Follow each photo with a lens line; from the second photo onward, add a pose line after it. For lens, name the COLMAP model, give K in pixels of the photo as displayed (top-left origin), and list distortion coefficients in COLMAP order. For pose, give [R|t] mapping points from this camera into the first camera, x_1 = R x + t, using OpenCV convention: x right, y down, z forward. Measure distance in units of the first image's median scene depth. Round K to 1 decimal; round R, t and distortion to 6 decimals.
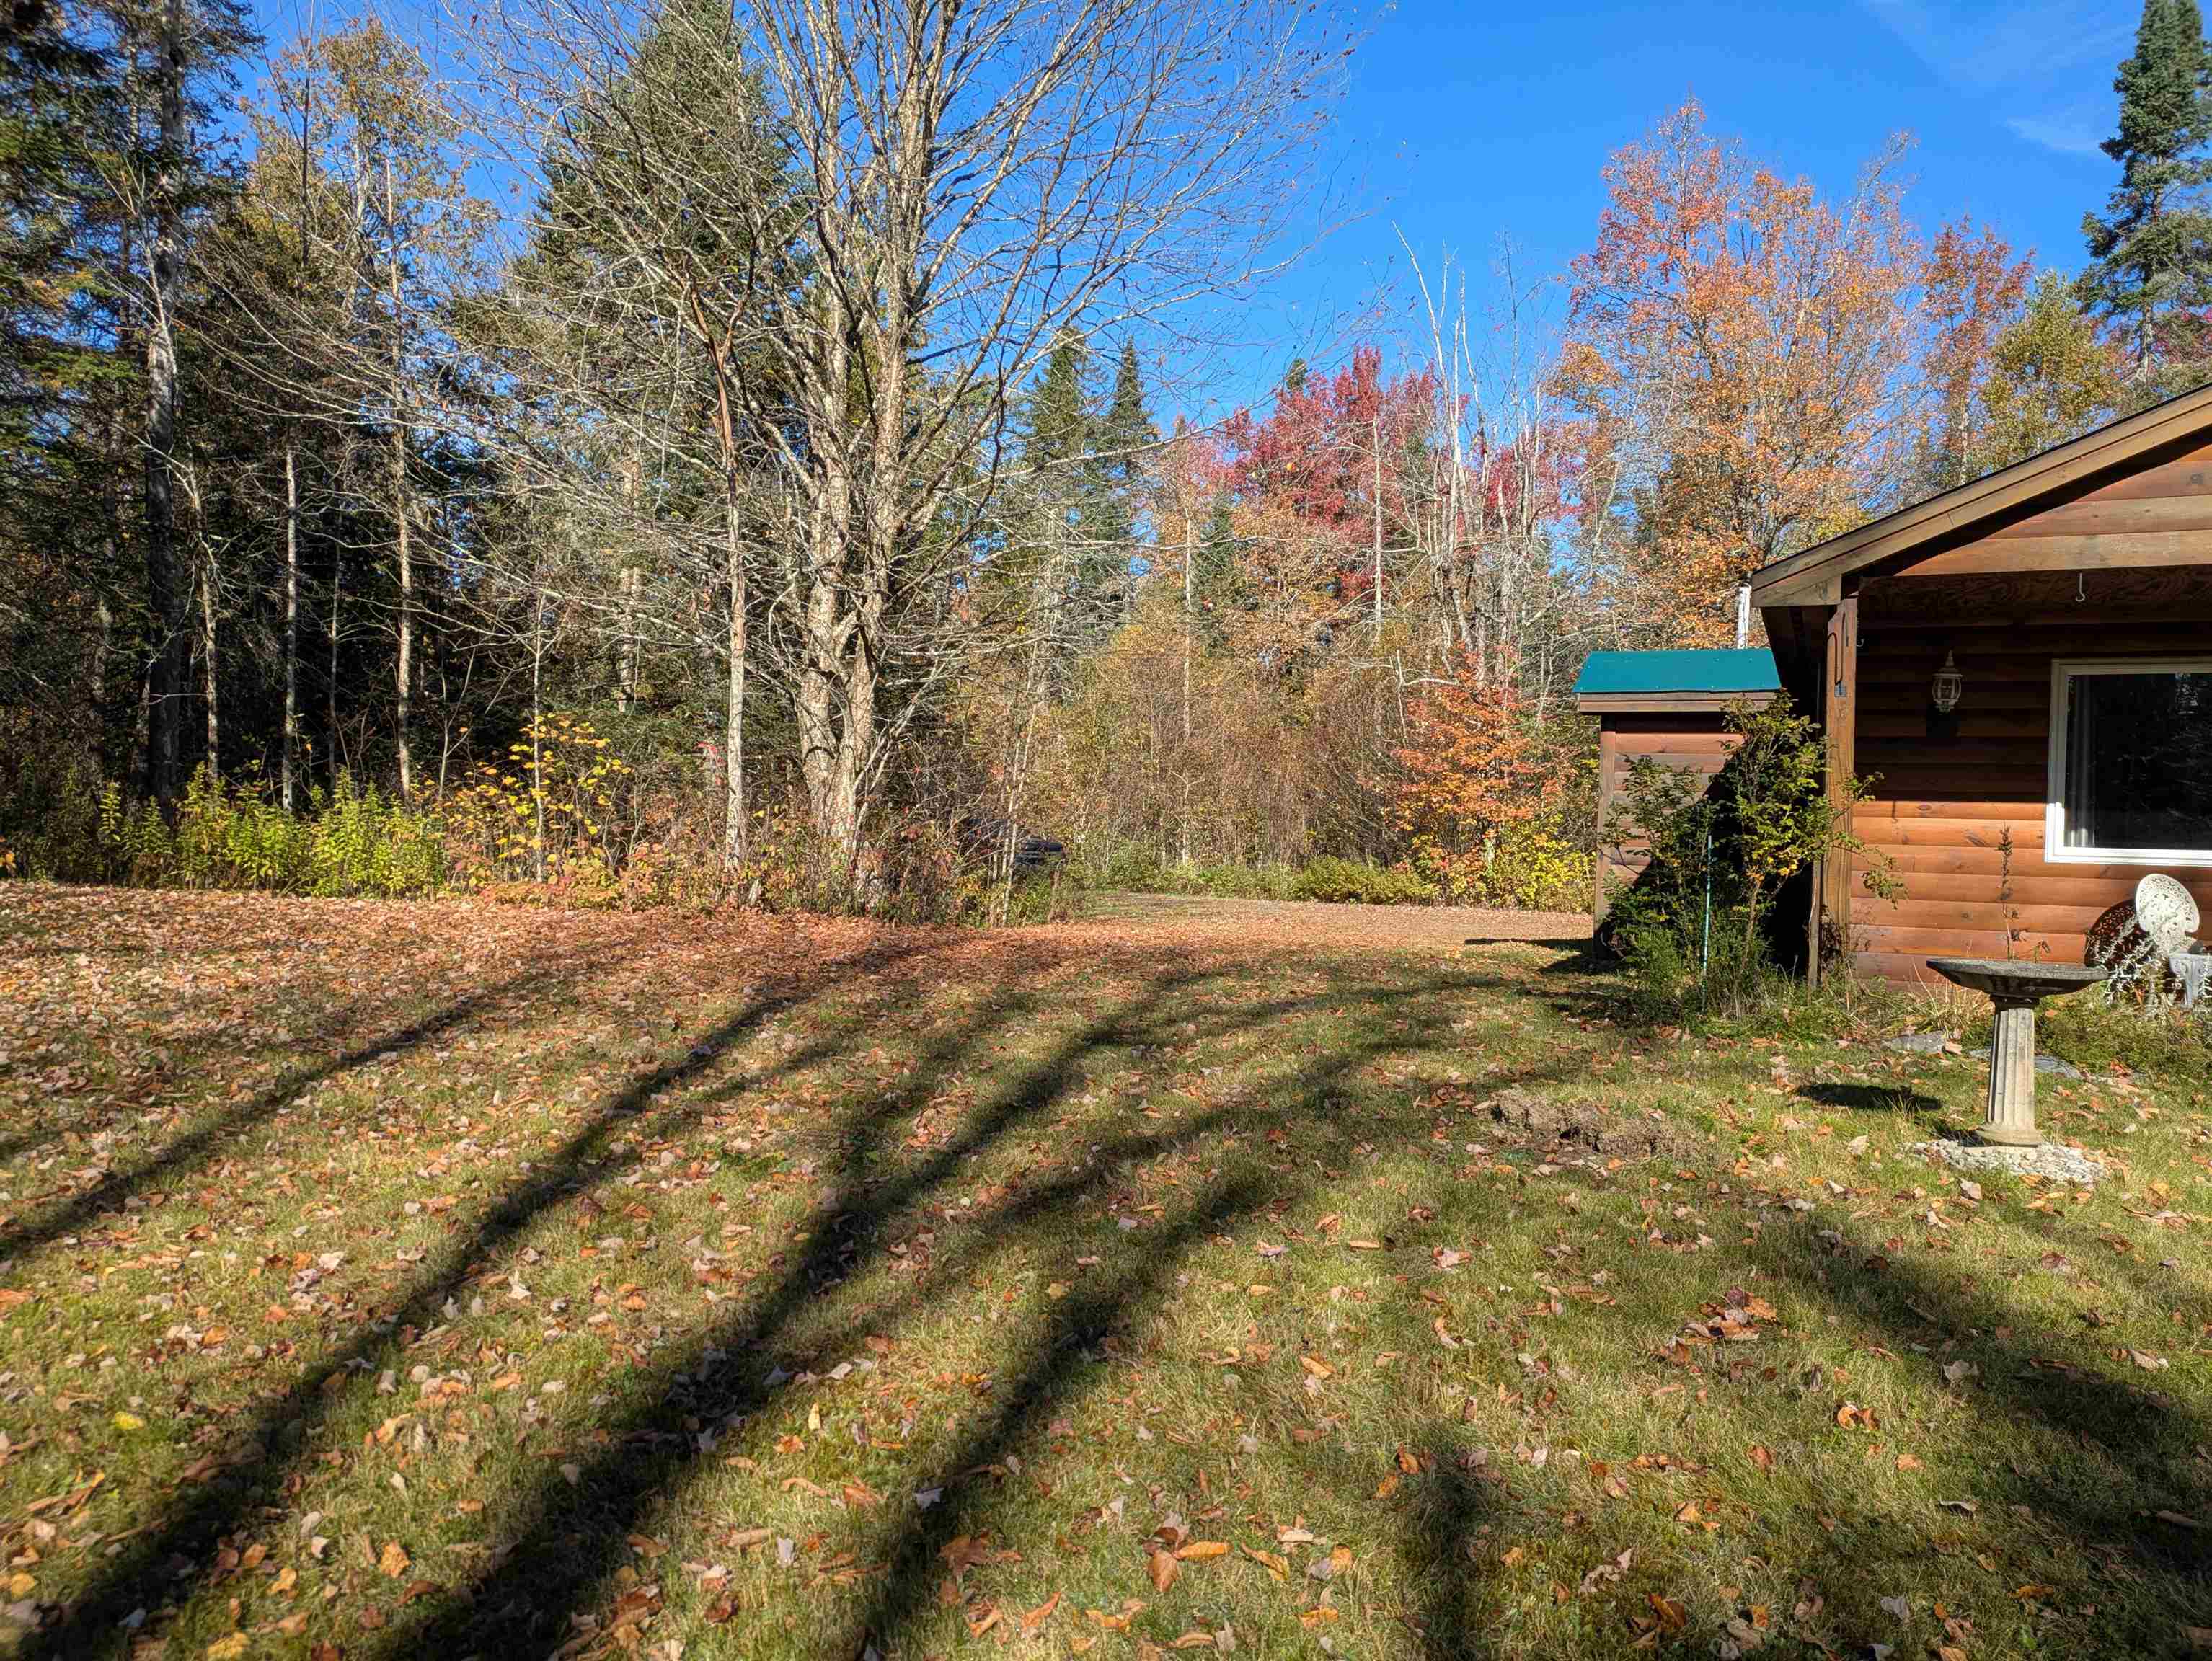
lens RADIAL K [[1630.4, 0, 1084.2], [0, 1630.4, 838.5], [0, 0, 1]] dist [0.059593, -0.023590]
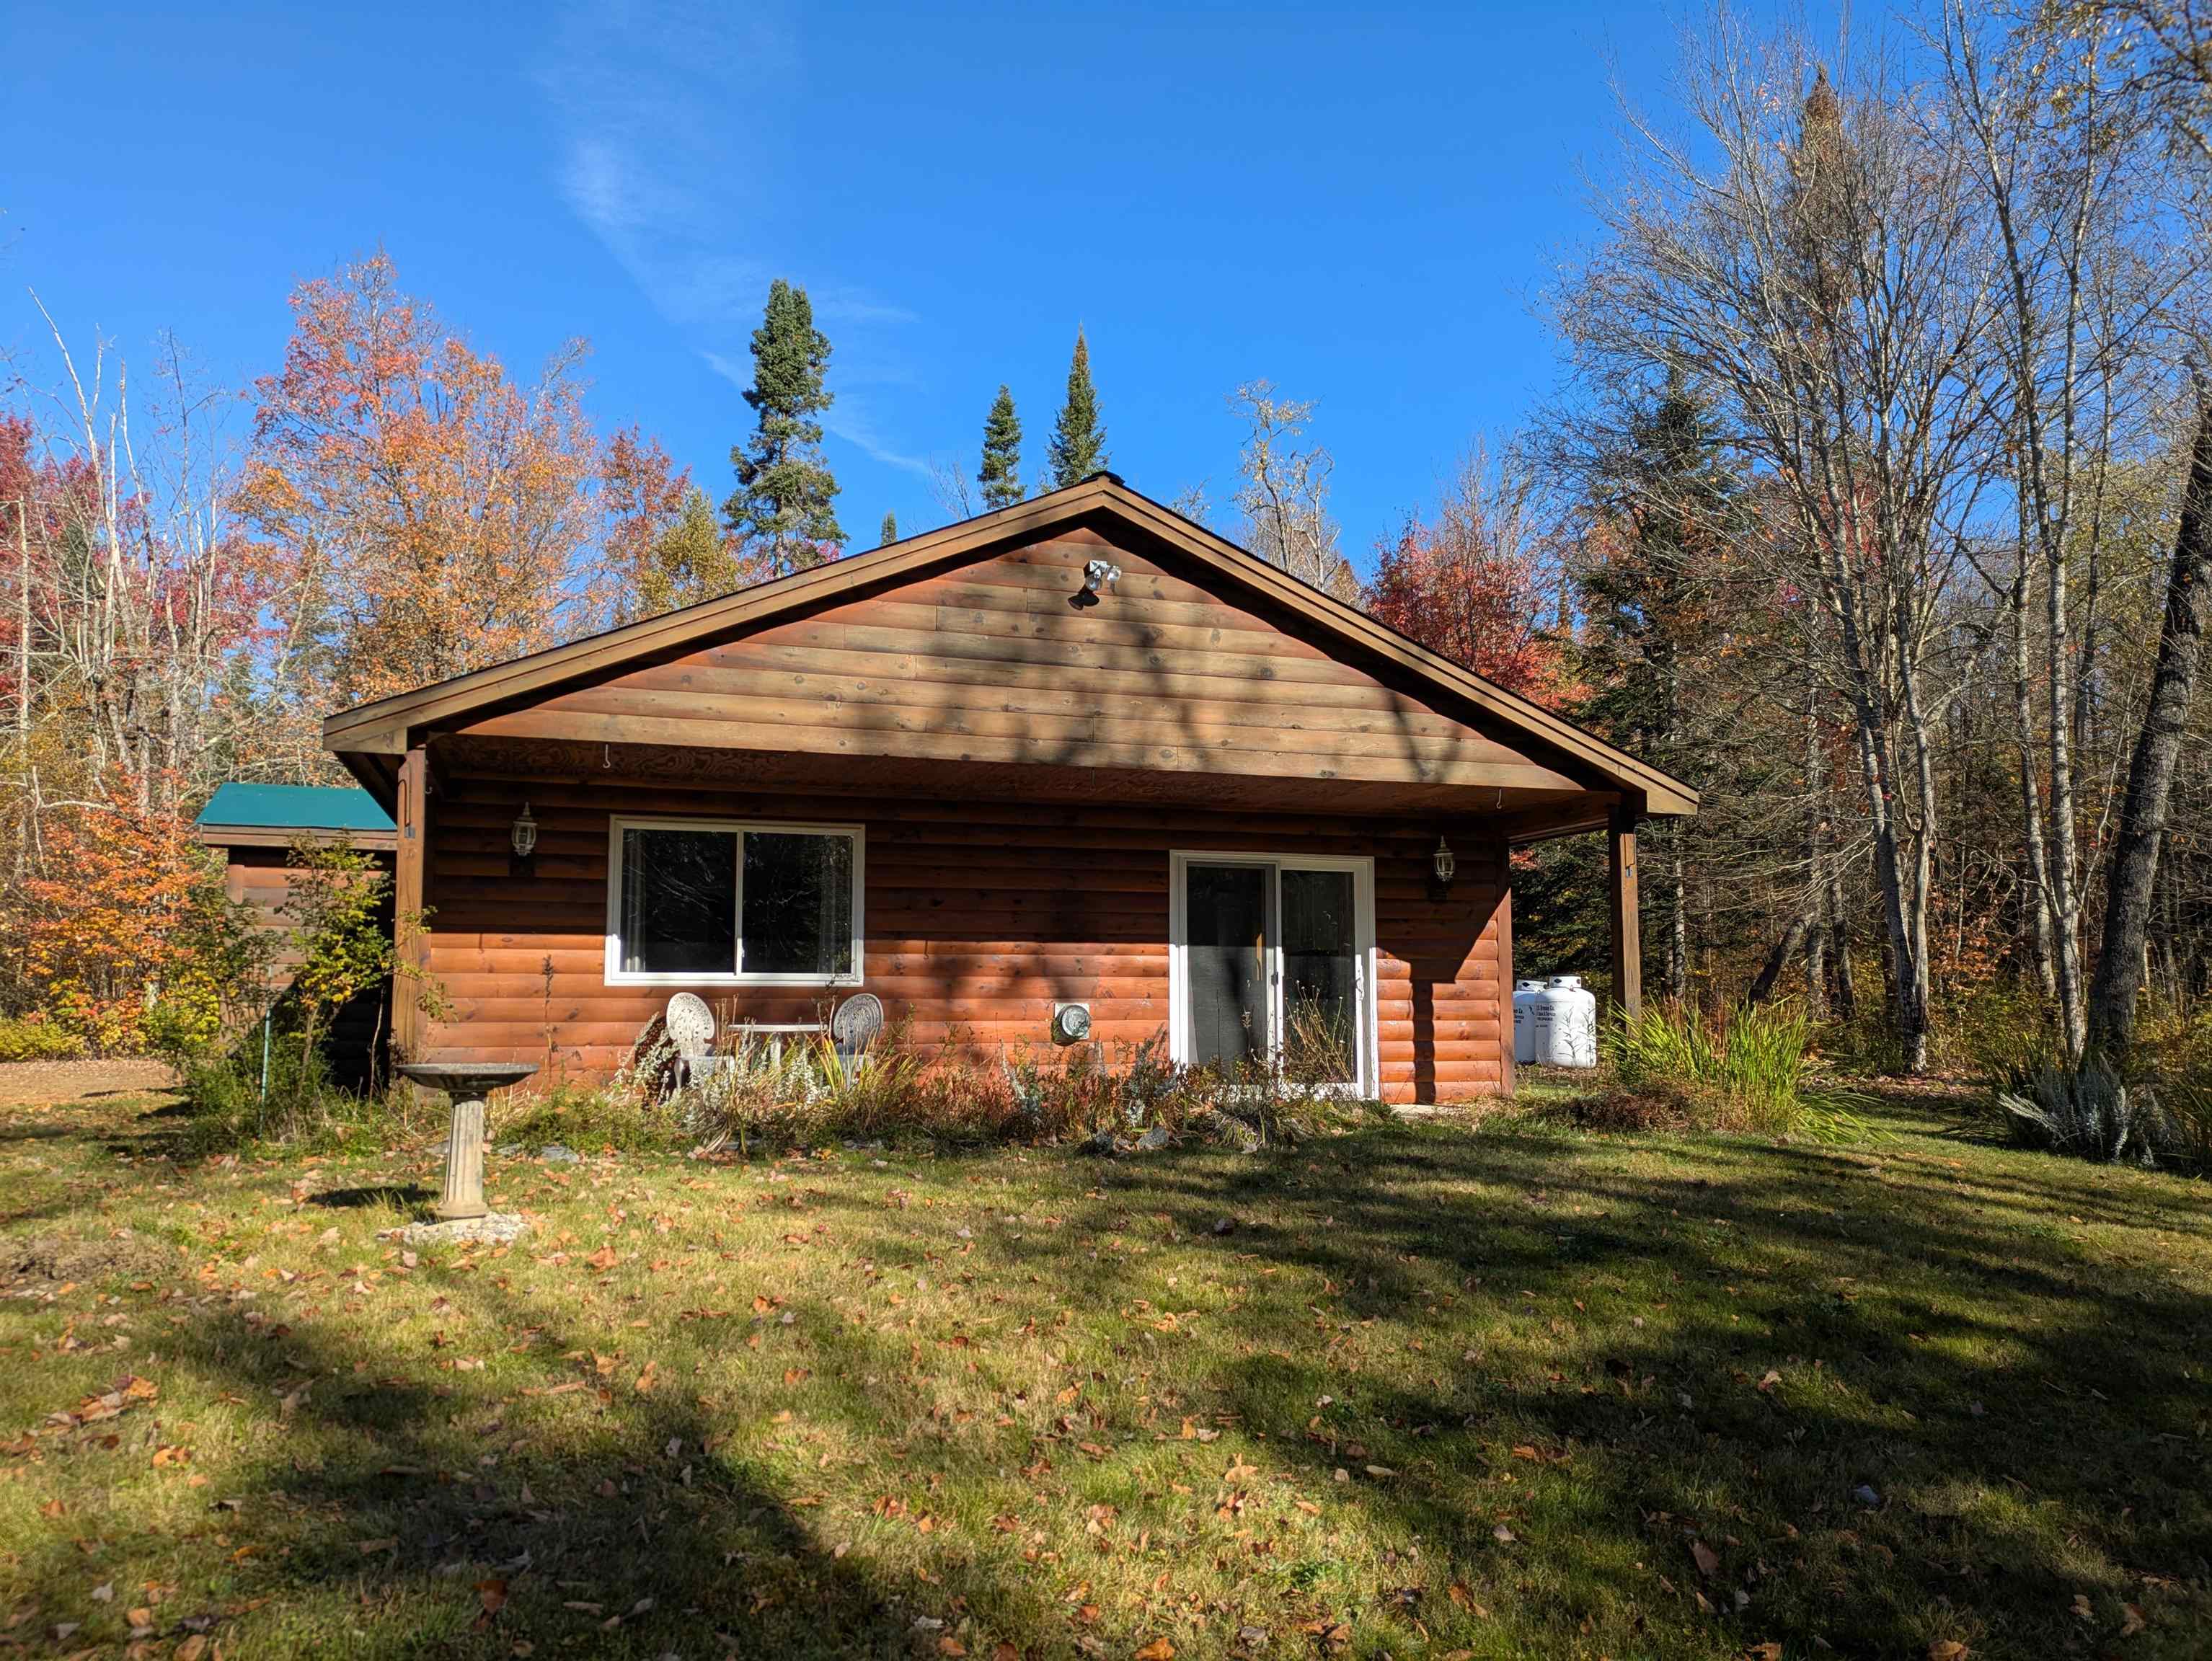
lens RADIAL K [[1630.8, 0, 1097.7], [0, 1630.8, 860.1], [0, 0, 1]] dist [0.072172, -0.052797]
pose [[0.738595, 0.030363, 0.673465, 0.016419], [0.018346, 0.997710, -0.065102, 0.002552], [-0.673899, 0.060440, 0.736347, -0.033569]]
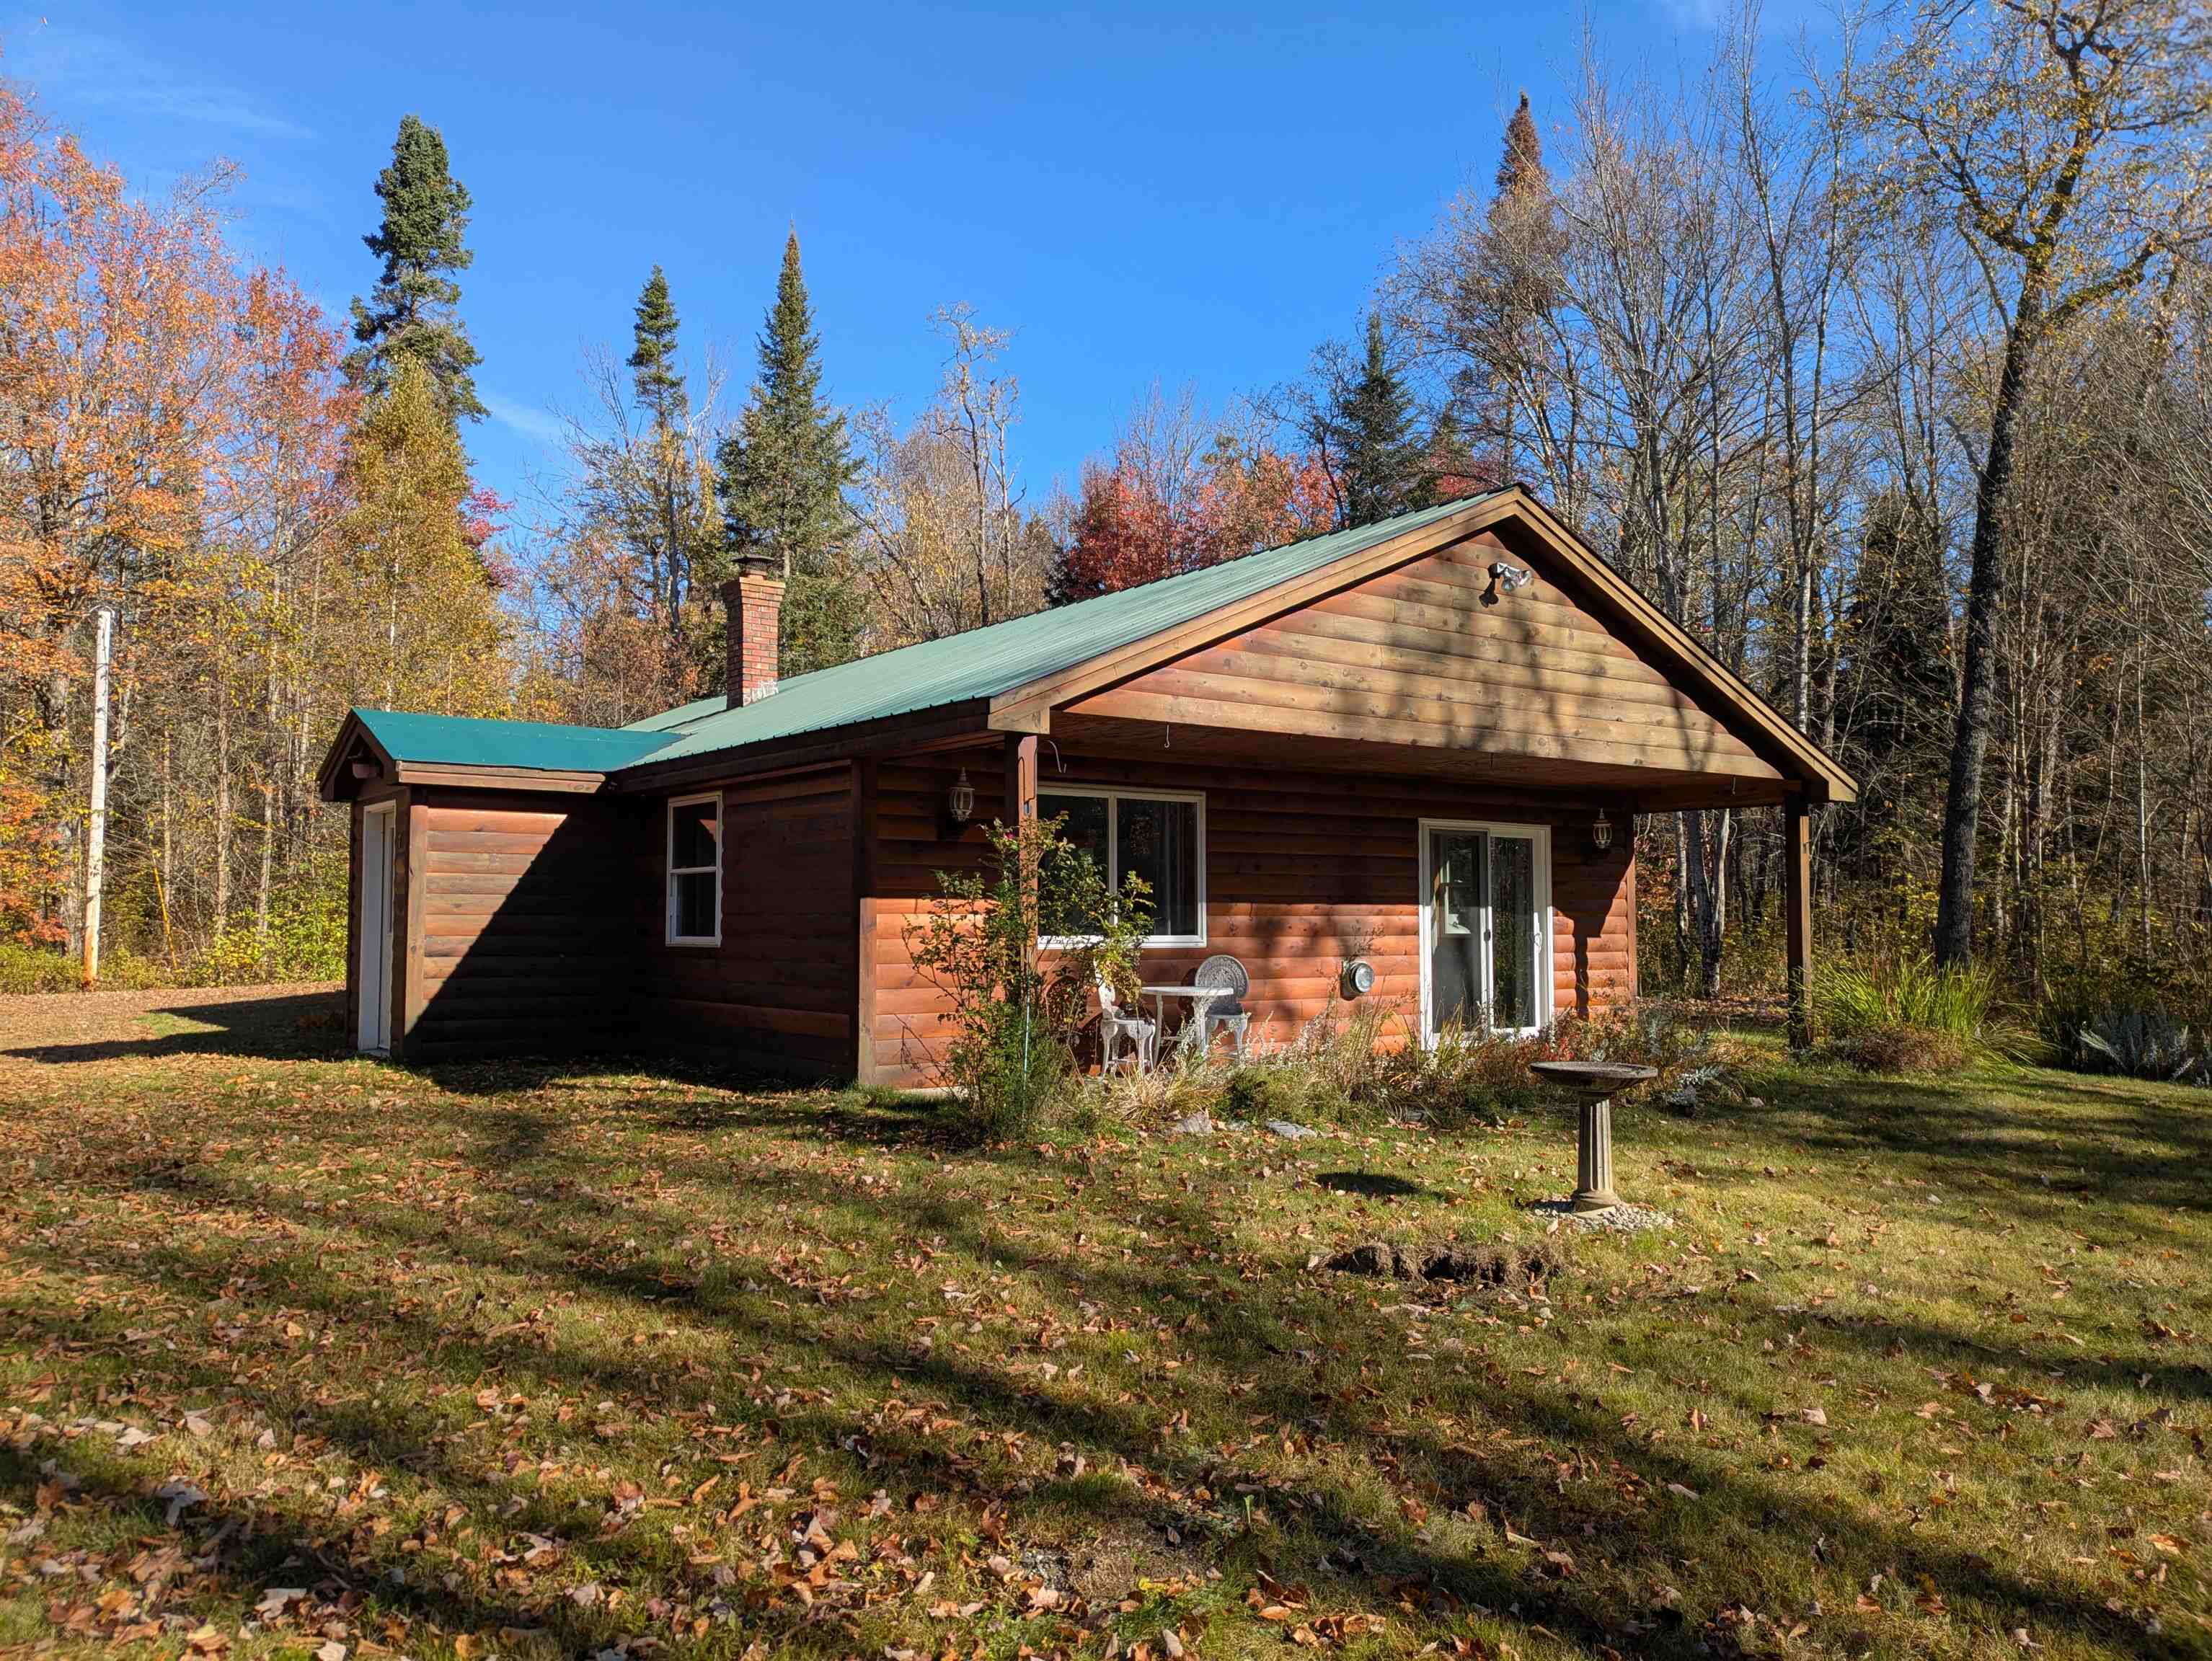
lens RADIAL K [[1630.4, 0, 1084.2], [0, 1630.4, 838.5], [0, 0, 1]] dist [0.059593, -0.023590]
pose [[0.489457, 0.010474, 0.871964, -0.135476], [0.005939, 0.999865, -0.015344, -0.015332], [-0.872007, 0.012689, 0.489329, 0.124426]]
